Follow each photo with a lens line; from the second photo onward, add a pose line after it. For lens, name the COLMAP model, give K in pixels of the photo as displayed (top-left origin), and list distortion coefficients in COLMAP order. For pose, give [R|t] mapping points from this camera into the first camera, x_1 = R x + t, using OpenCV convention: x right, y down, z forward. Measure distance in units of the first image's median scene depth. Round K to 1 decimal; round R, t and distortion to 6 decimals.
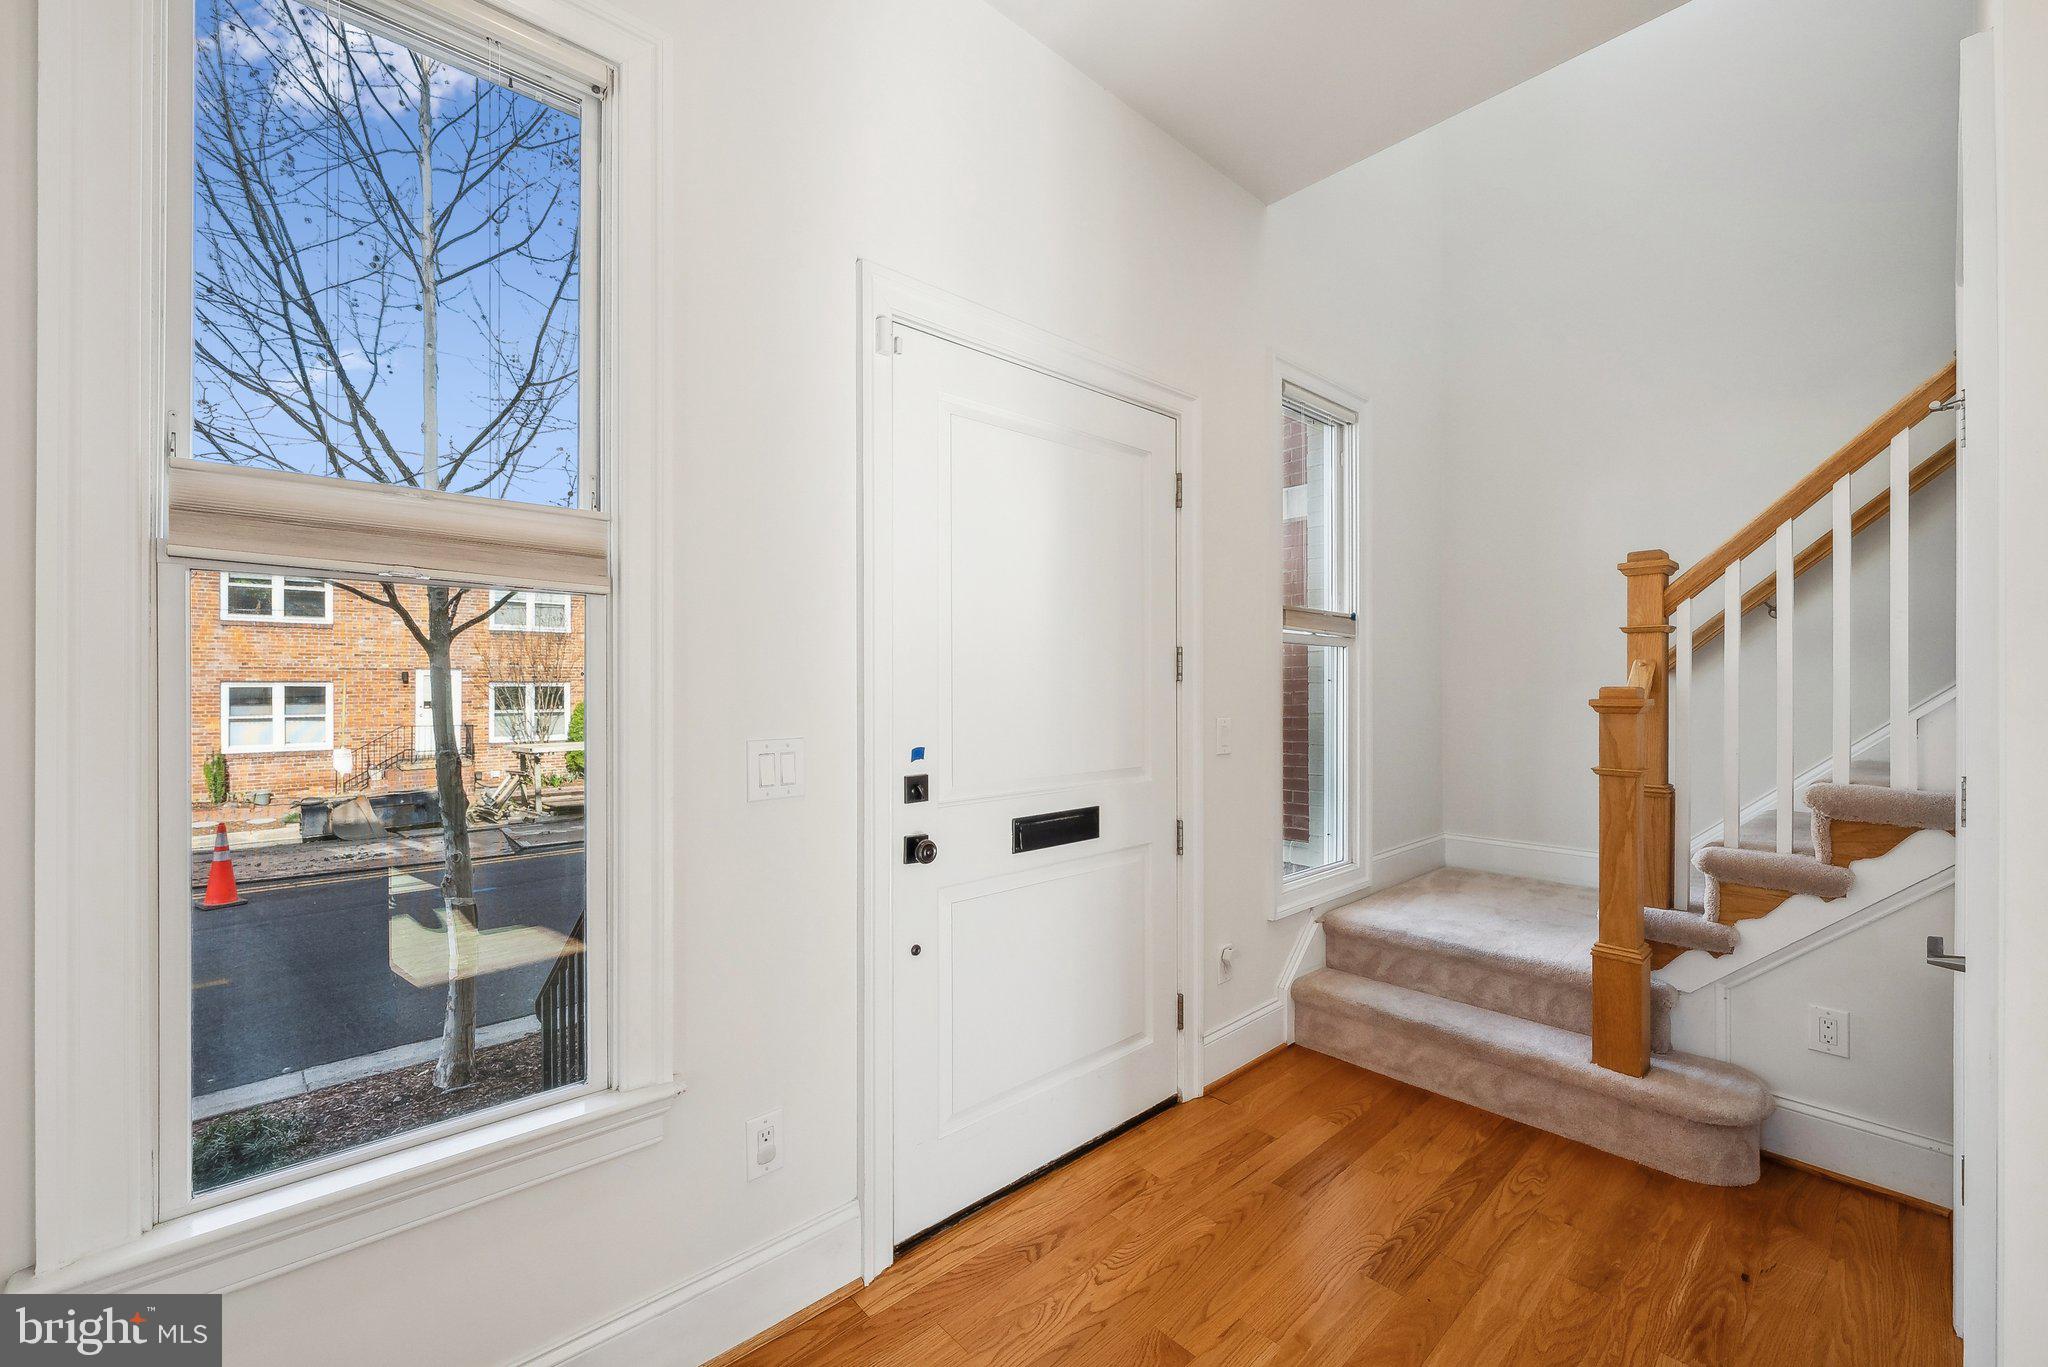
lens RADIAL K [[845.2, 0, 1024.0], [0, 845.2, 683.5], [0, 0, 1]] dist [0.016422, -0.000142]
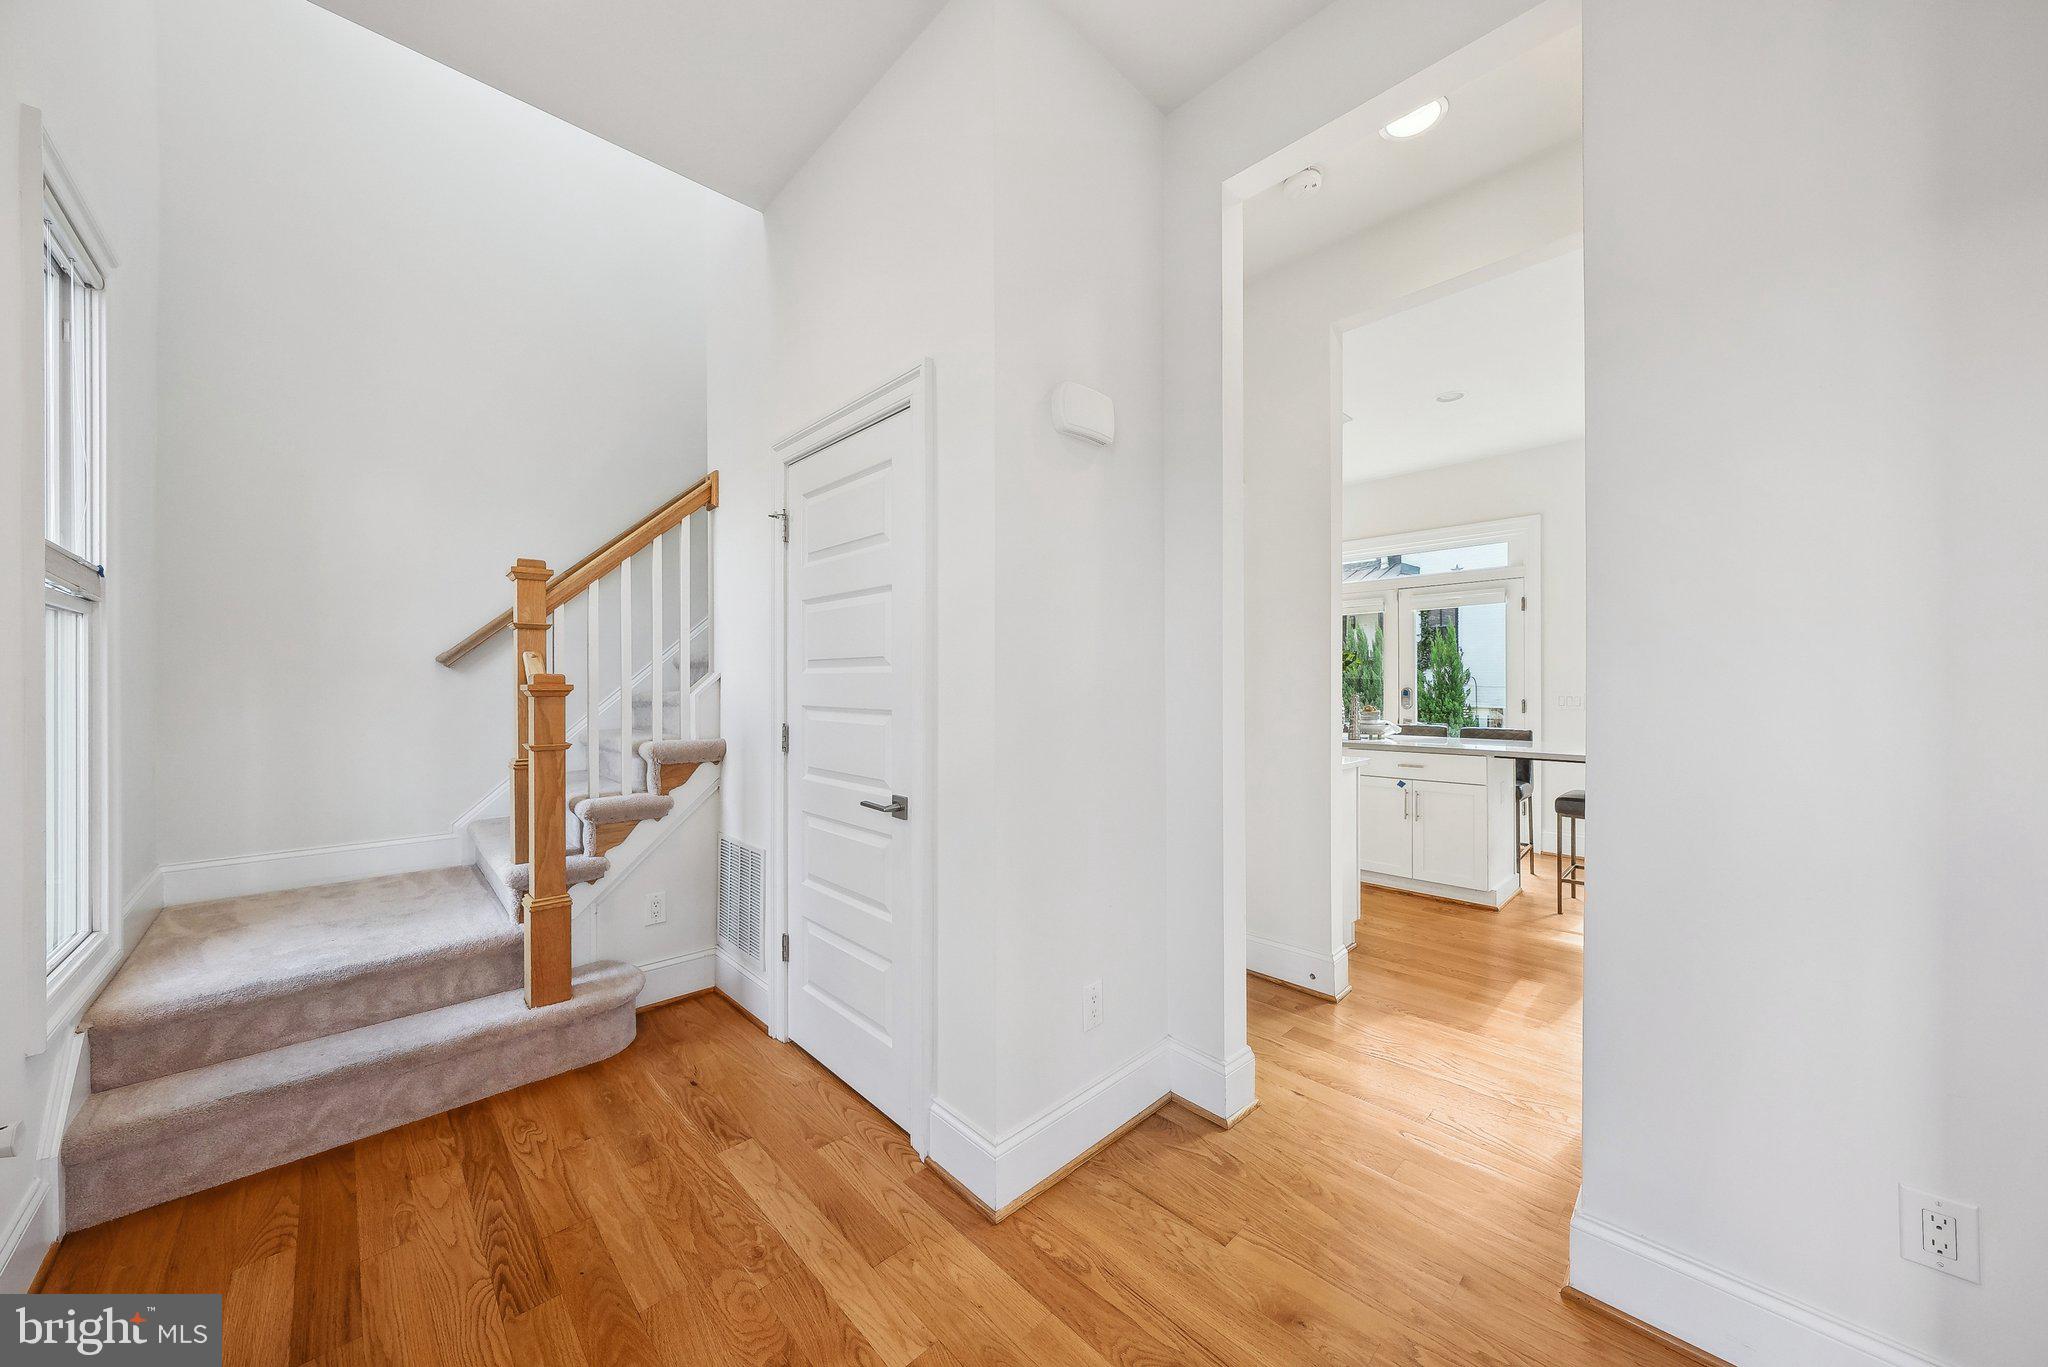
lens RADIAL K [[711.5, 0, 1024.0], [0, 711.5, 683.5], [0, 0, 1]] dist [-0.000163, 0.000078]
pose [[-0.020046, 0.001913, 0.999797, -0.276710], [0.000867, 0.999998, -0.001896, 0.018446], [-0.999799, 0.000829, -0.020048, 0.359835]]
